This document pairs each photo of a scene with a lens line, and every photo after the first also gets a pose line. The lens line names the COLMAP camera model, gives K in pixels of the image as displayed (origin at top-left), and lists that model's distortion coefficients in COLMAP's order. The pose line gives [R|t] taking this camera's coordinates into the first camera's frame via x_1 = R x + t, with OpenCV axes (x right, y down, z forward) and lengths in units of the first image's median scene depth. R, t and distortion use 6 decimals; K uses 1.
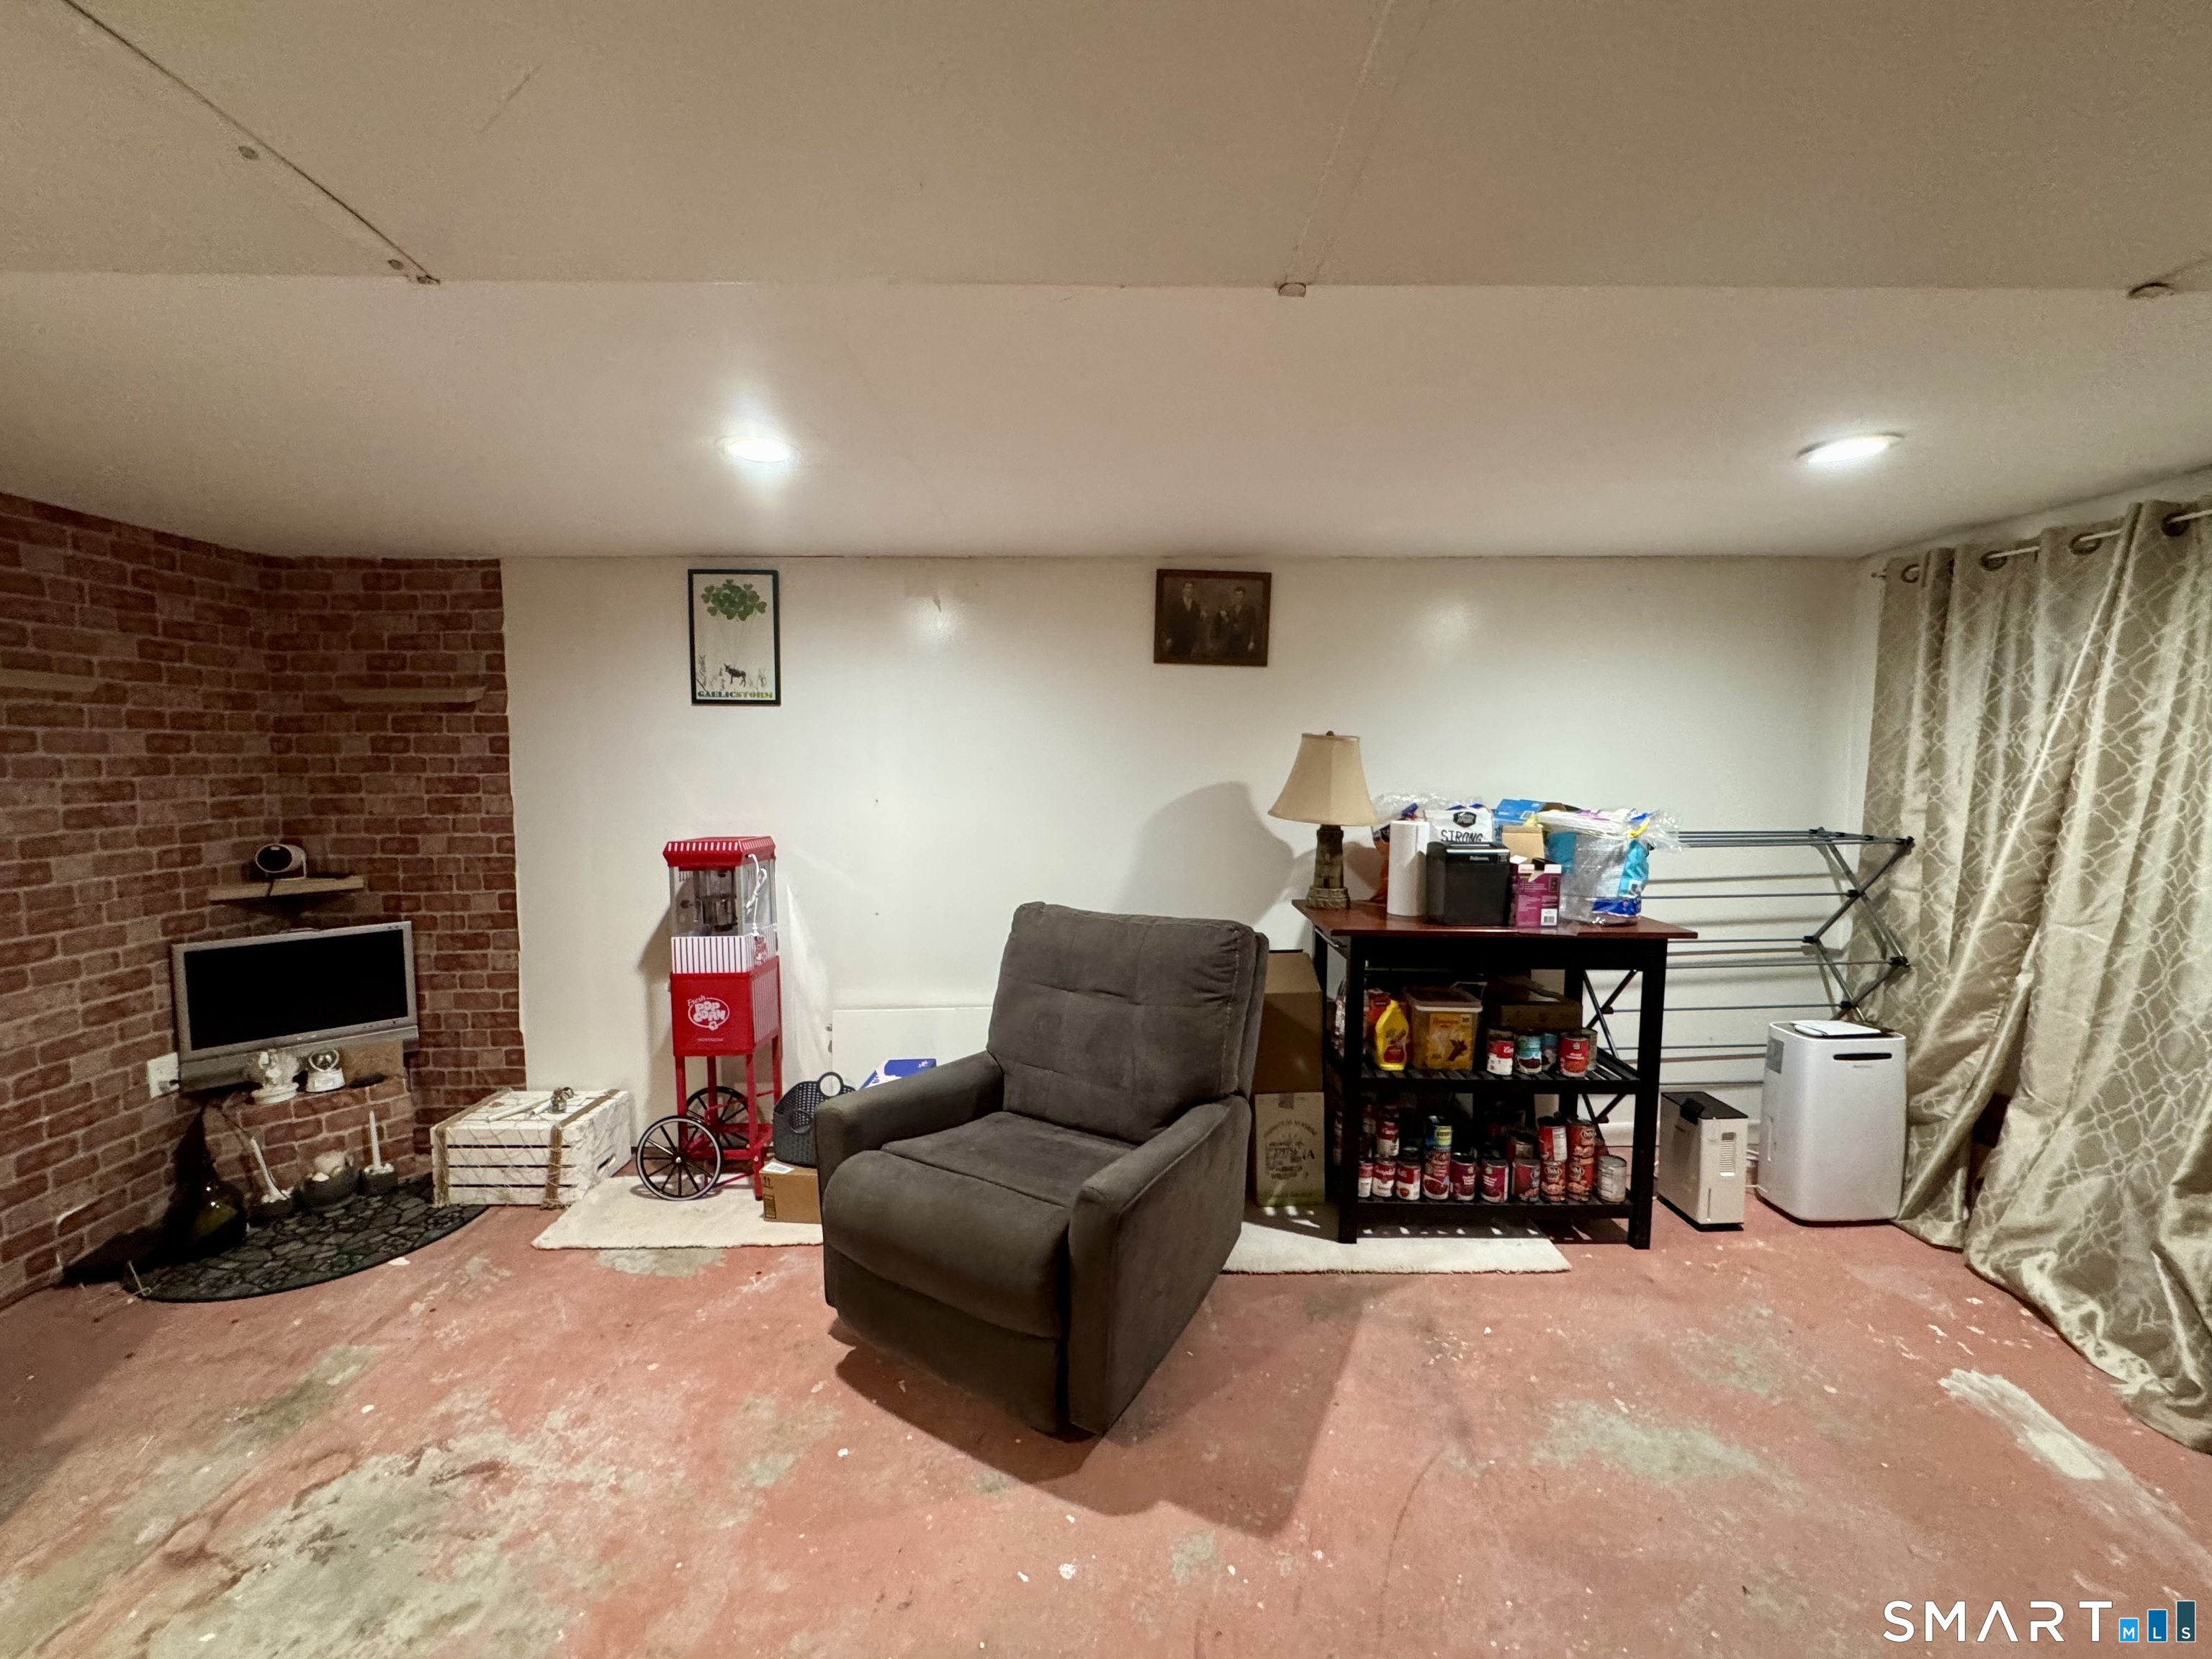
lens RADIAL K [[890.0, 0, 1100.4], [0, 890.0, 828.4], [0, 0, 1]] dist [-0.001847, -0.000054]
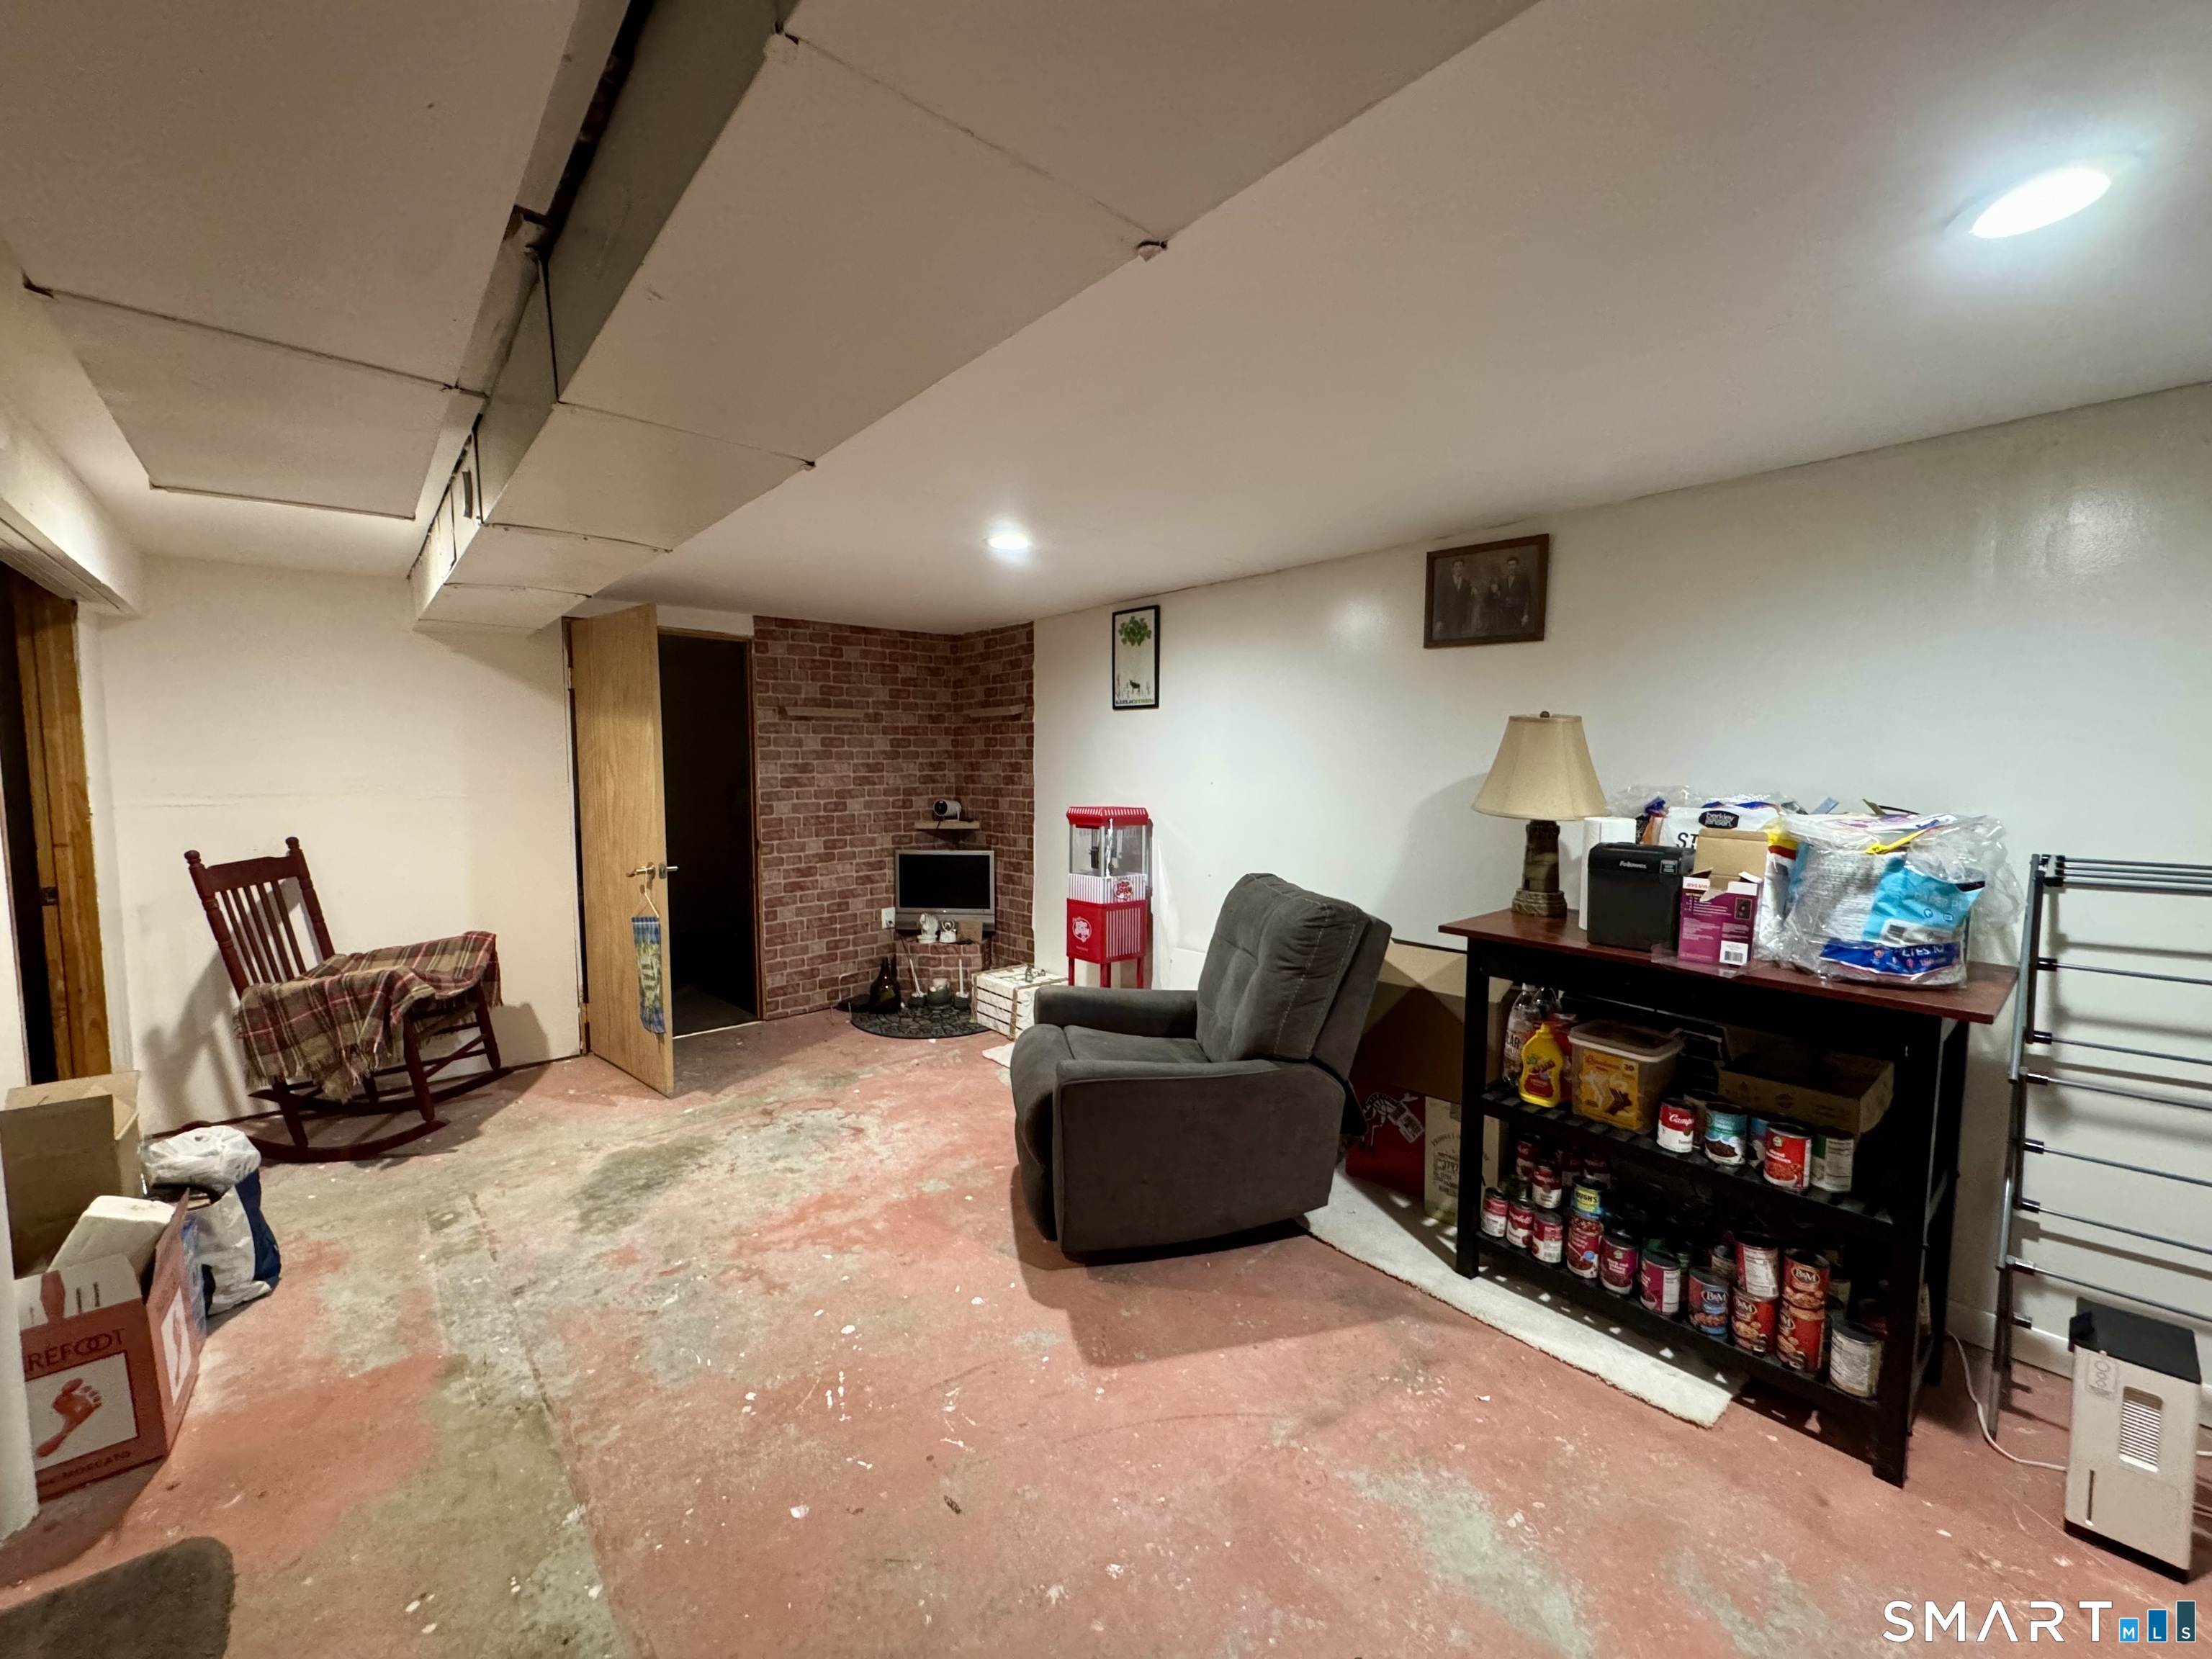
lens RADIAL K [[890.0, 0, 1101.3], [0, 890.0, 829.3], [0, 0, 1]] dist [-0.001847, -0.000054]
pose [[0.644123, 0.061087, -0.762479, 0.670375], [-0.060382, 0.997756, 0.028927, 0.006916], [0.762535, 0.027407, 0.646366, 0.112355]]
